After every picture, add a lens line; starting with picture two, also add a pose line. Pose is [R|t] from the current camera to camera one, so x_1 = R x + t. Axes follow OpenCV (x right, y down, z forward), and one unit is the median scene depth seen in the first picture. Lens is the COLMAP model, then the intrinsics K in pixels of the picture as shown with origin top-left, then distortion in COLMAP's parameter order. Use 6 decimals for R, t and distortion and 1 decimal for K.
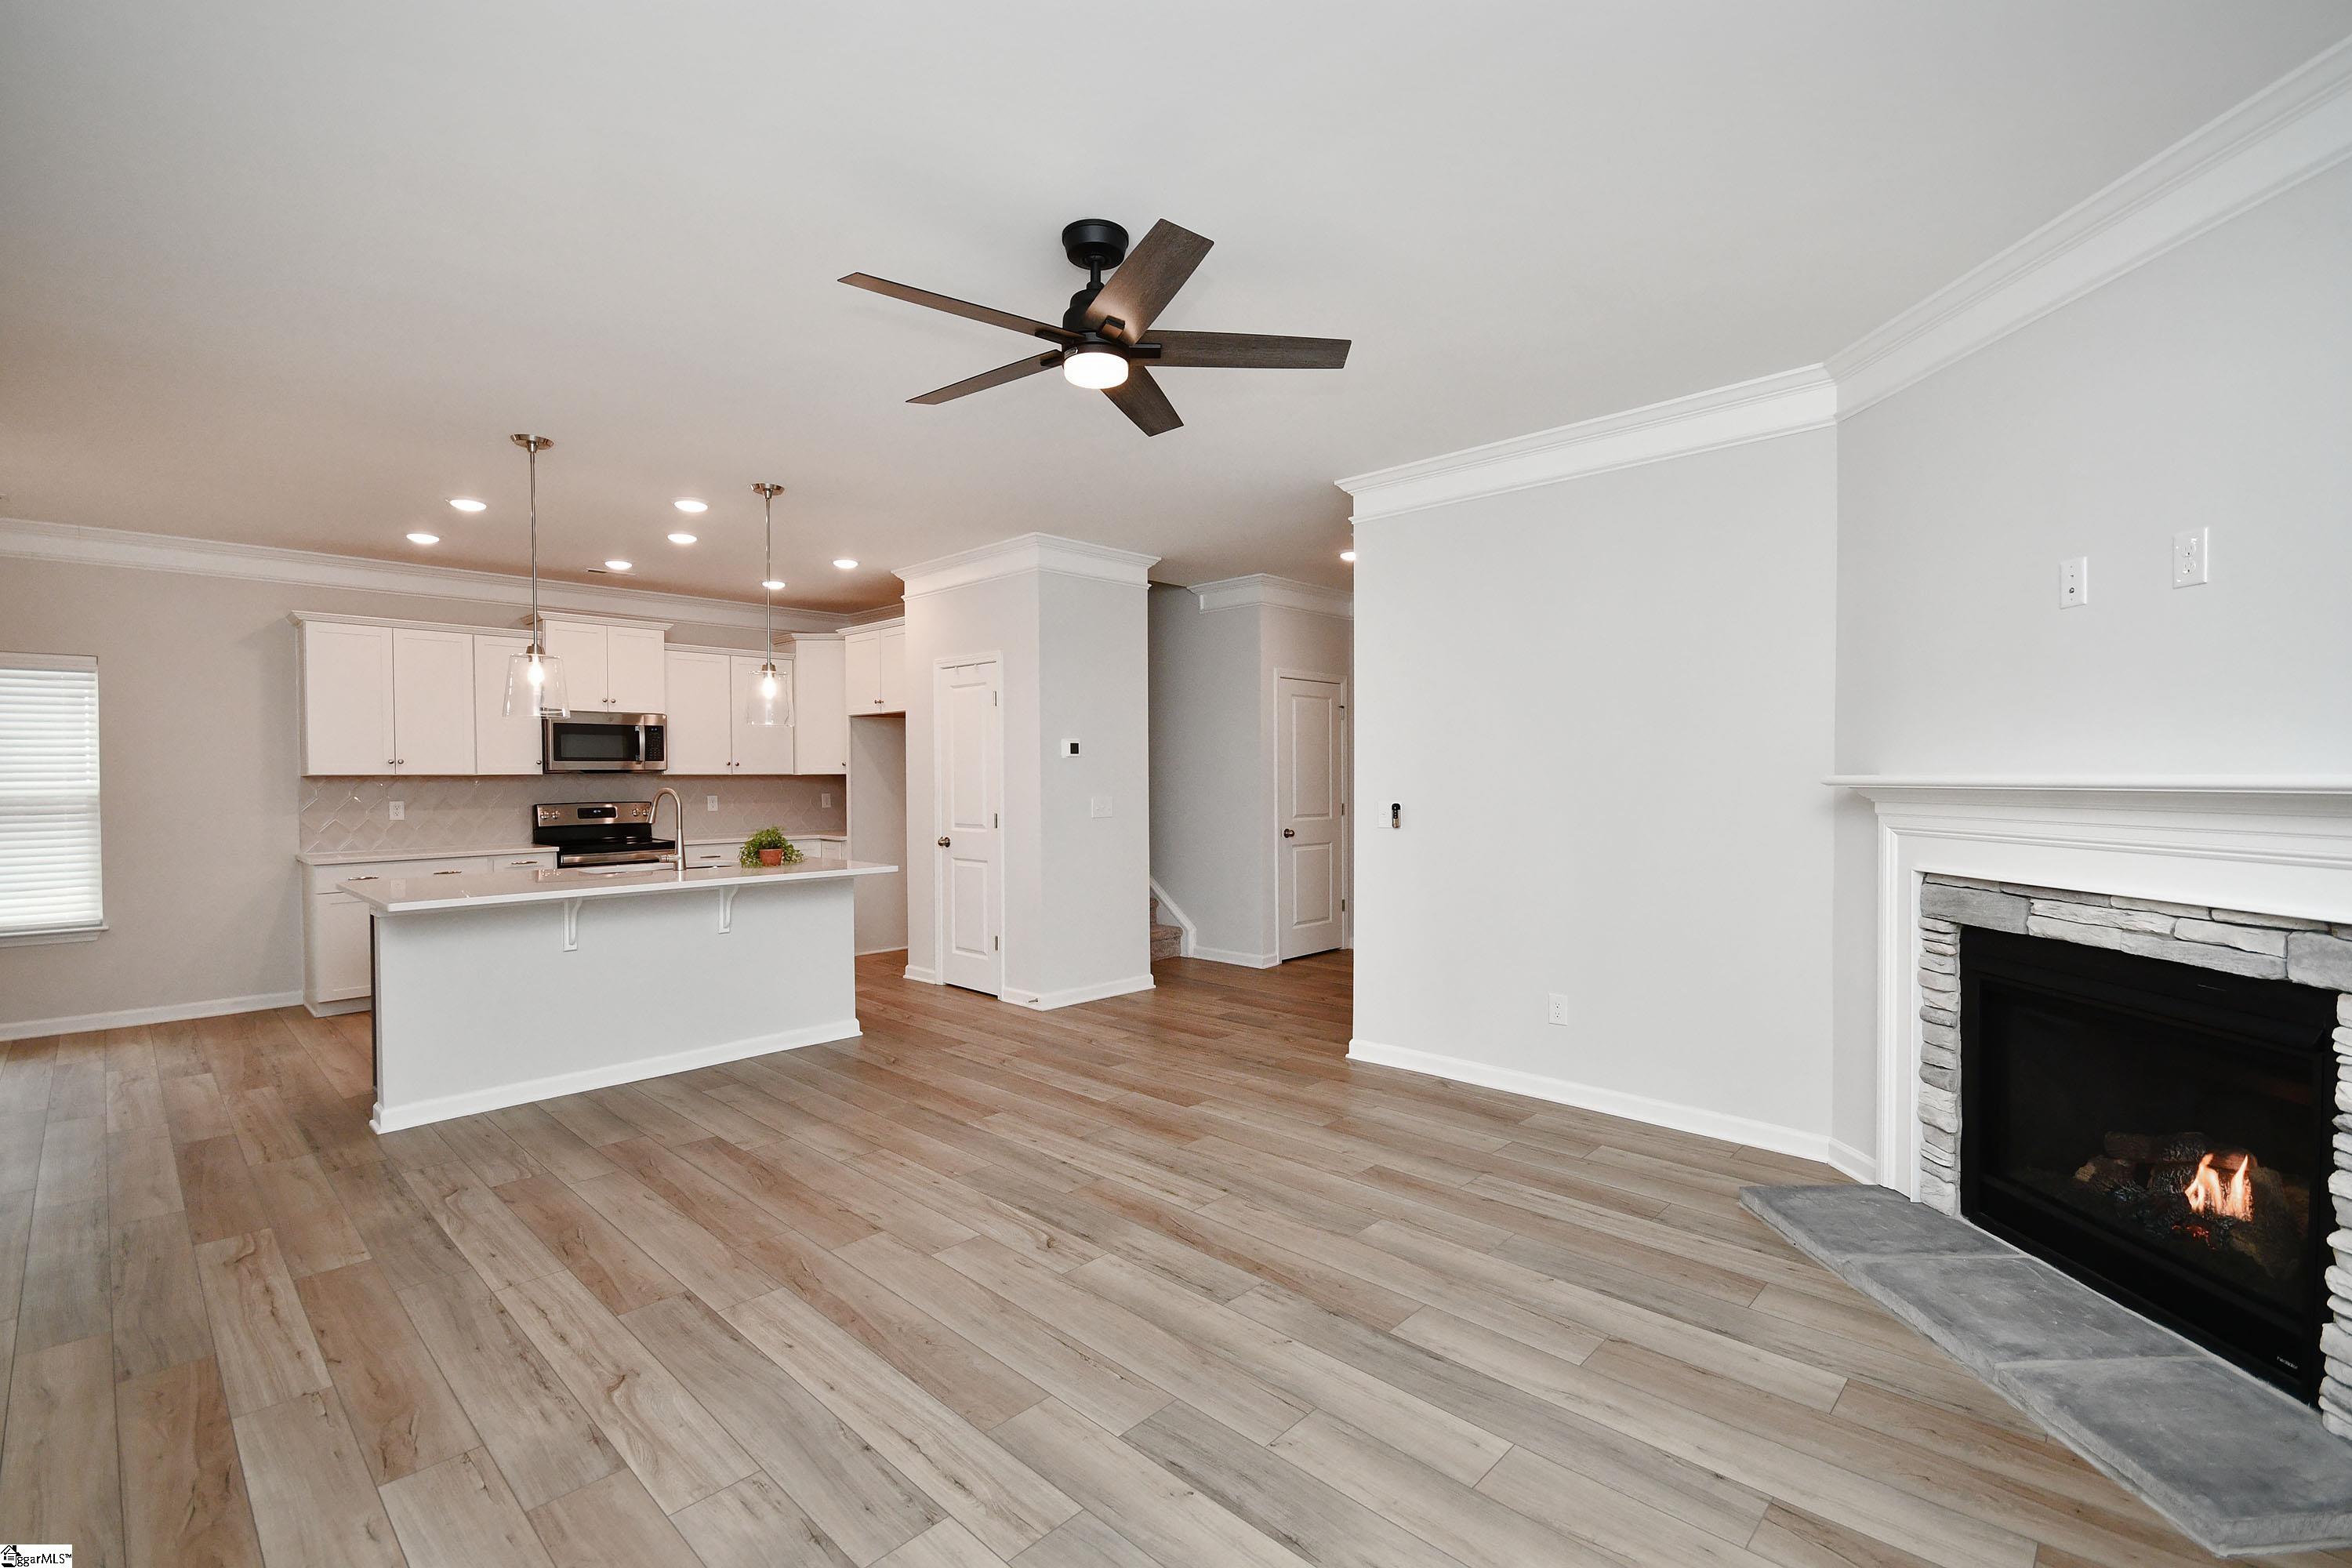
lens RADIAL K [[1051.1, 0, 1174.9], [0, 1051.1, 786.7], [0, 0, 1]] dist [-0.001534, -0.000714]
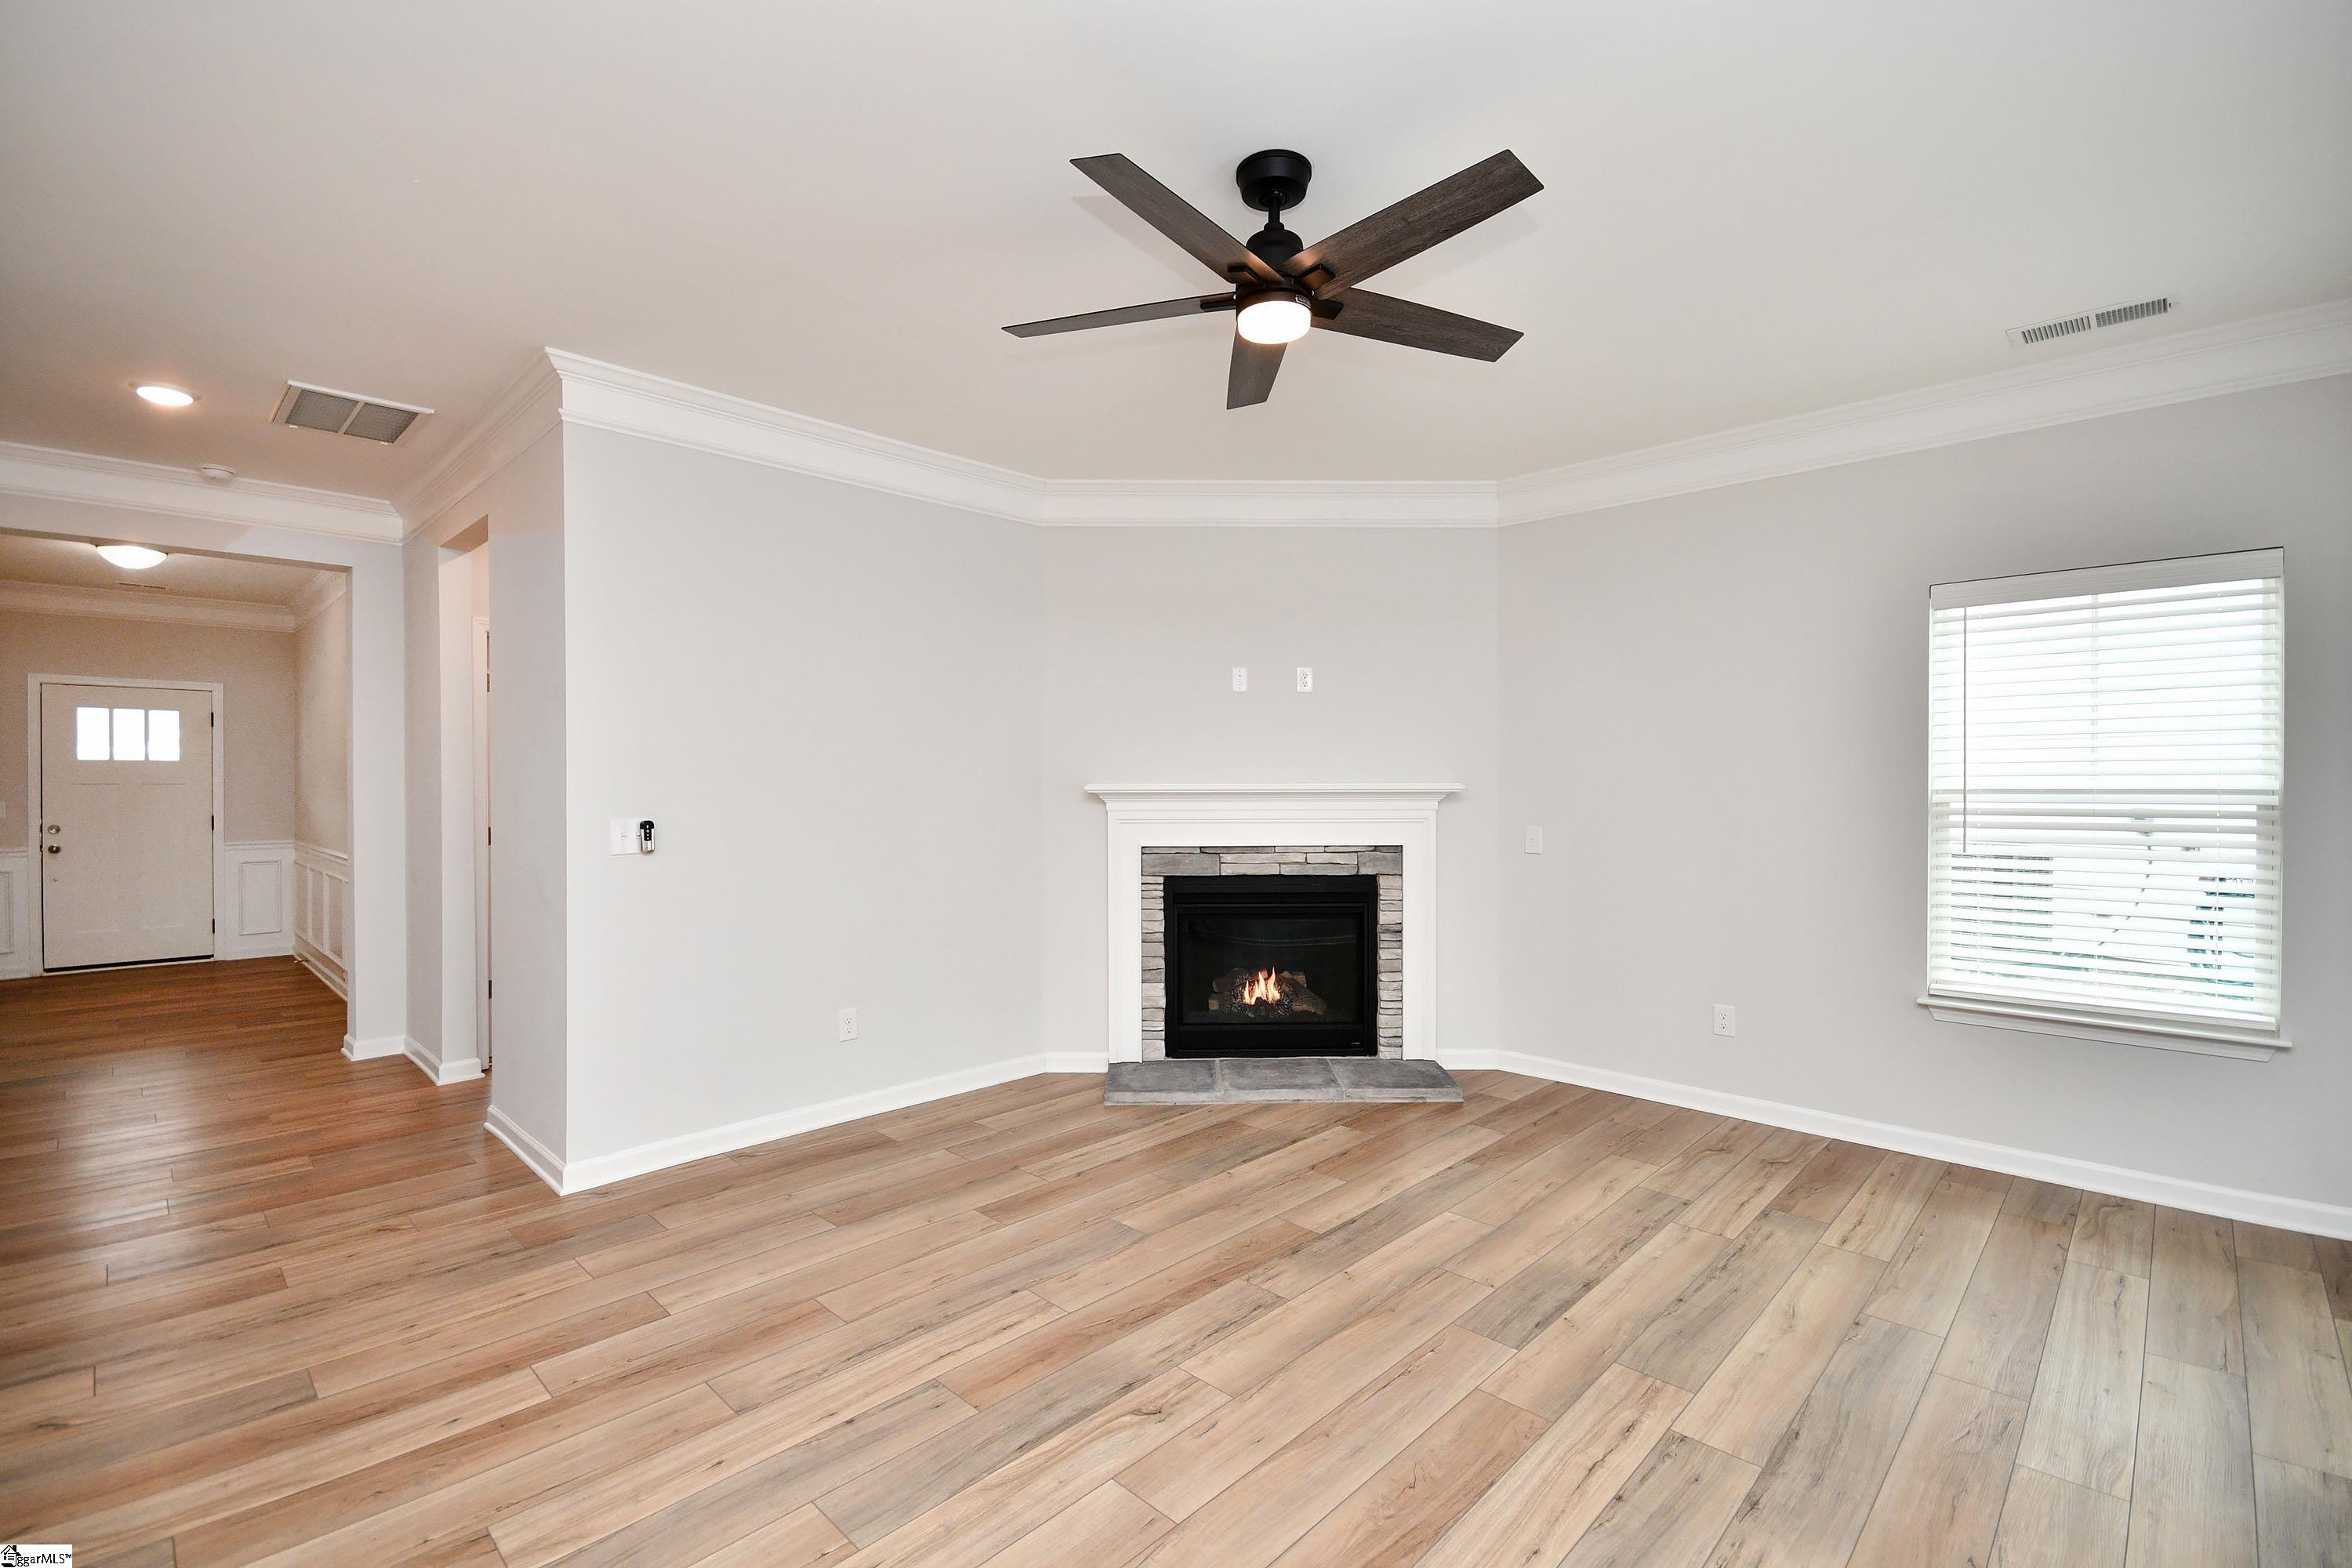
lens RADIAL K [[1051.1, 0, 1190.9], [0, 1051.1, 790.1], [0, 0, 1]] dist [-0.001534, -0.000714]
pose [[-0.019210, -0.000889, 0.999815, -0.859790], [0.010813, 0.999941, 0.001097, -0.003659], [-0.999757, 0.010832, -0.019199, 0.981565]]
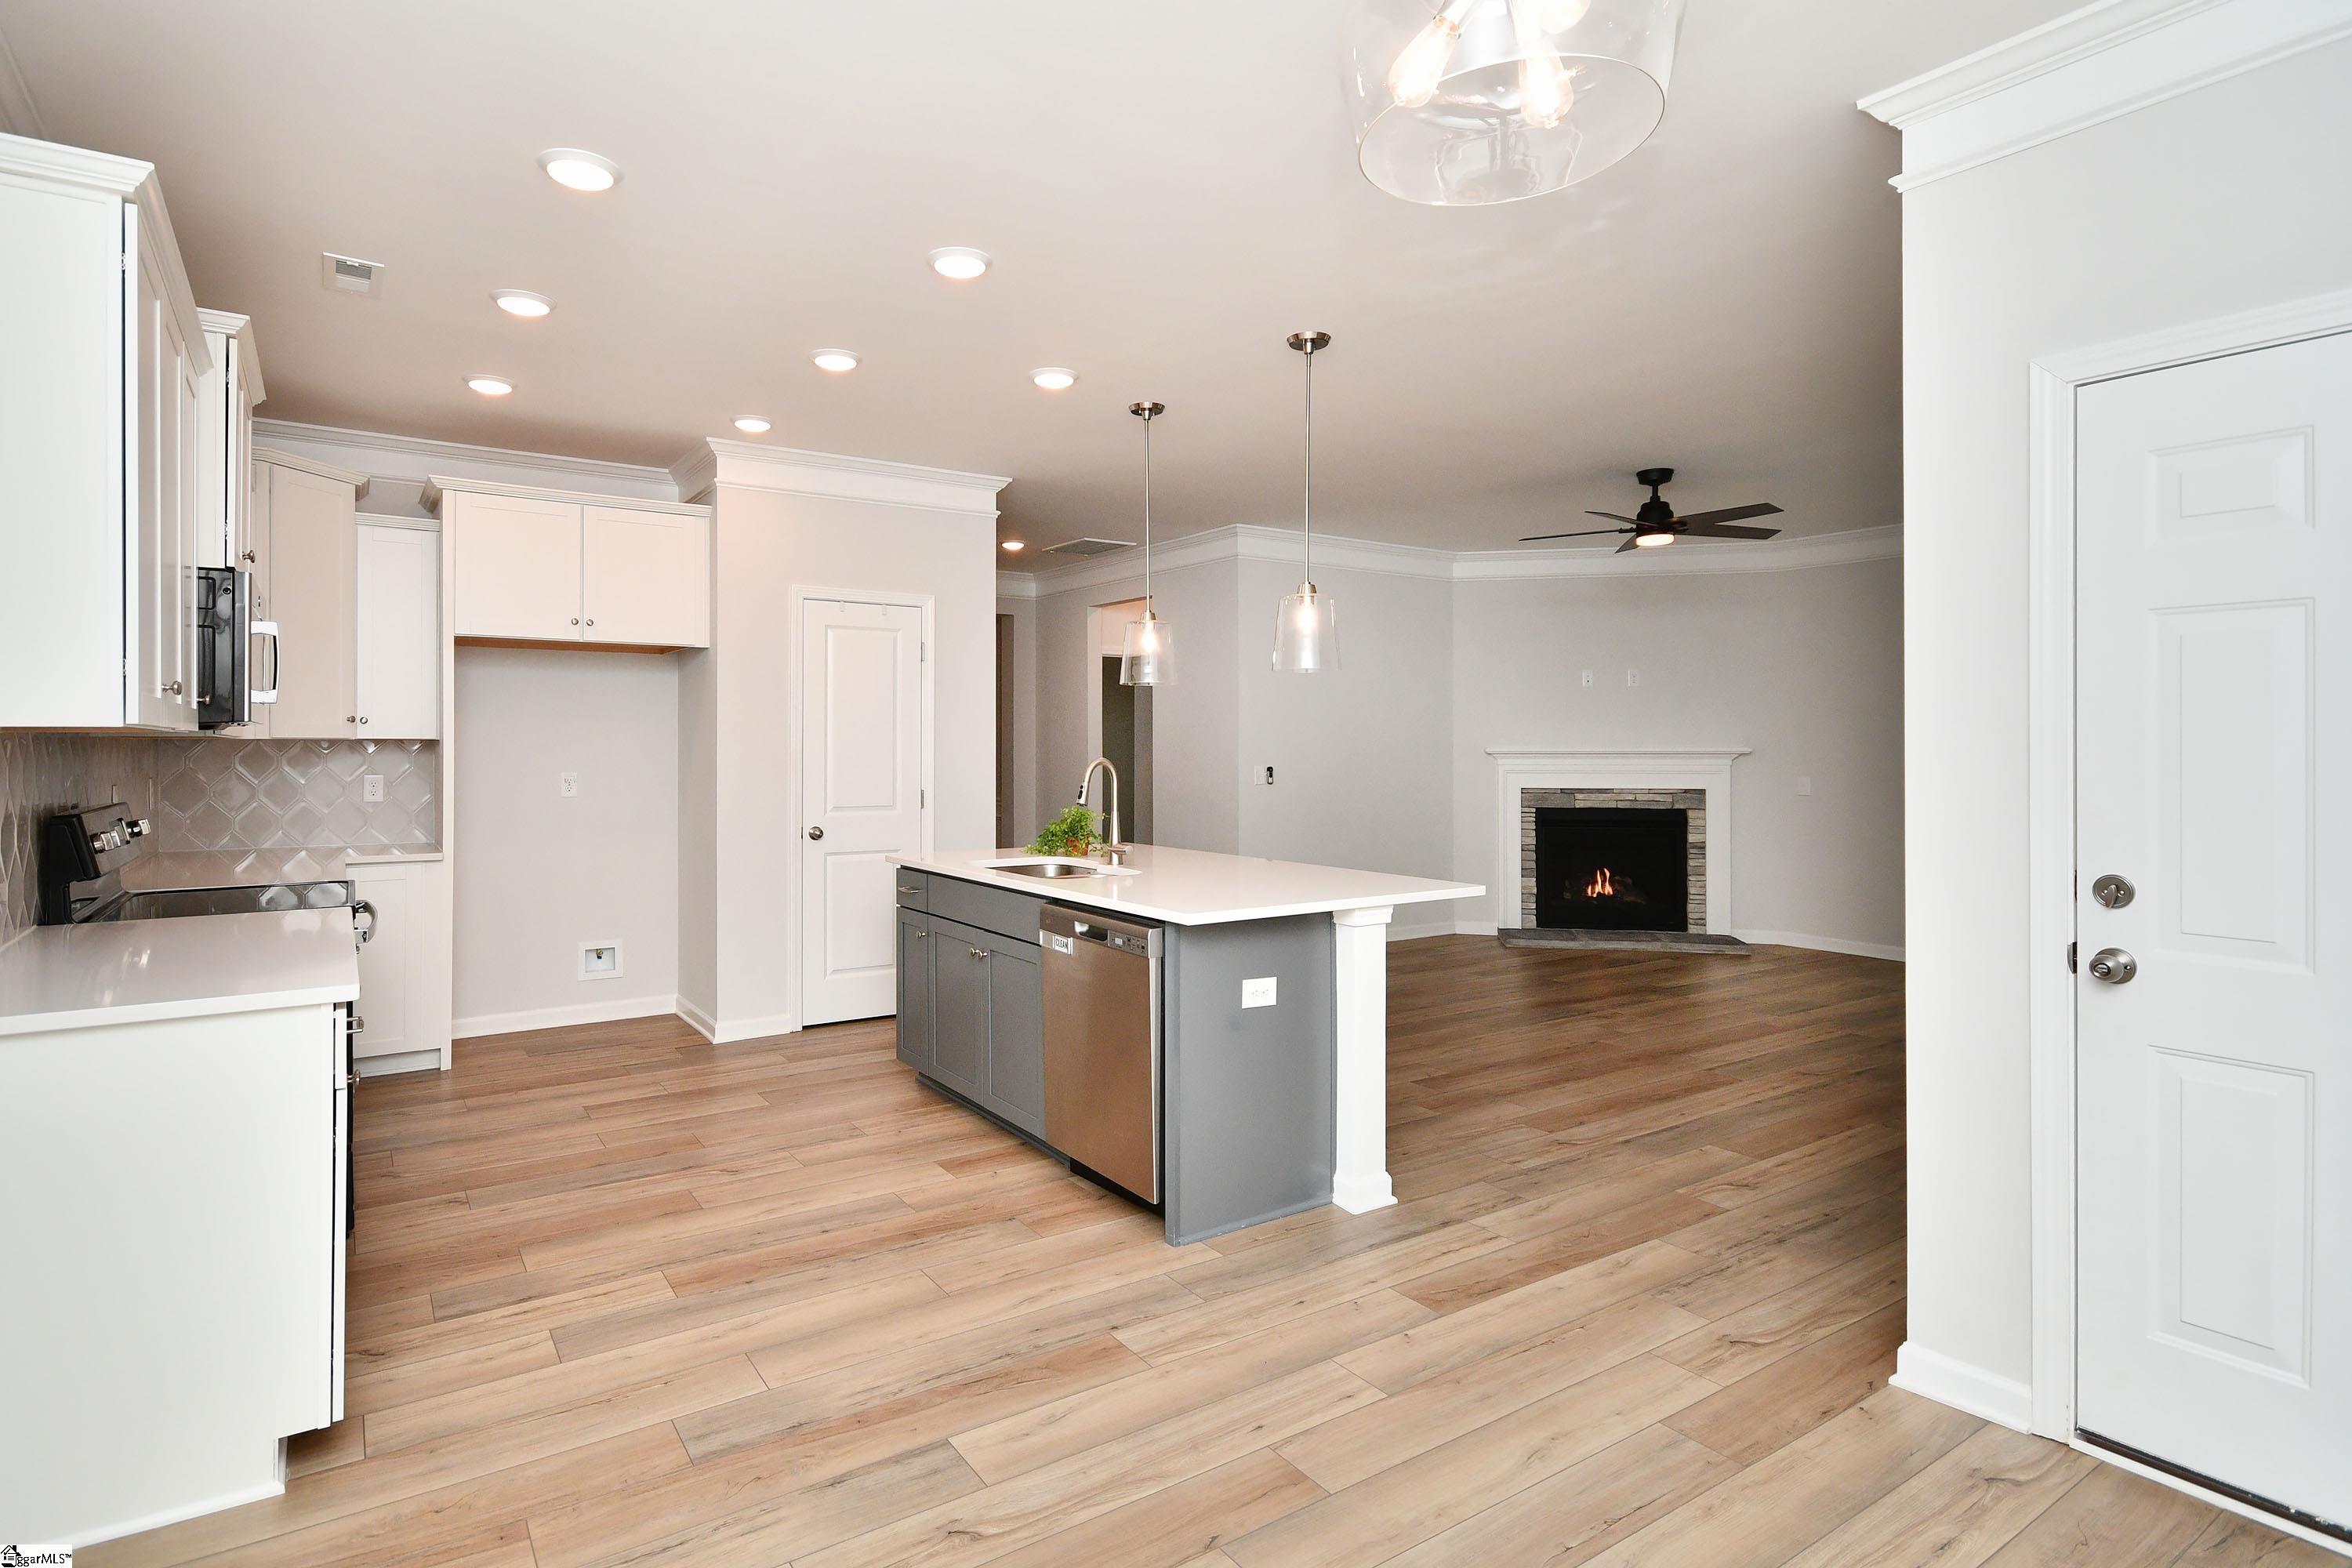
lens RADIAL K [[1194.5, 0, 1122.3], [0, 1194.5, 769.6], [0, 0, 1]] dist [0.005079, -0.000284]
pose [[0.215289, -0.004066, 0.976542, -2.178384], [0.014054, 0.999901, 0.001065, 0.022531], [-0.976449, 0.013495, 0.215324, 1.332090]]
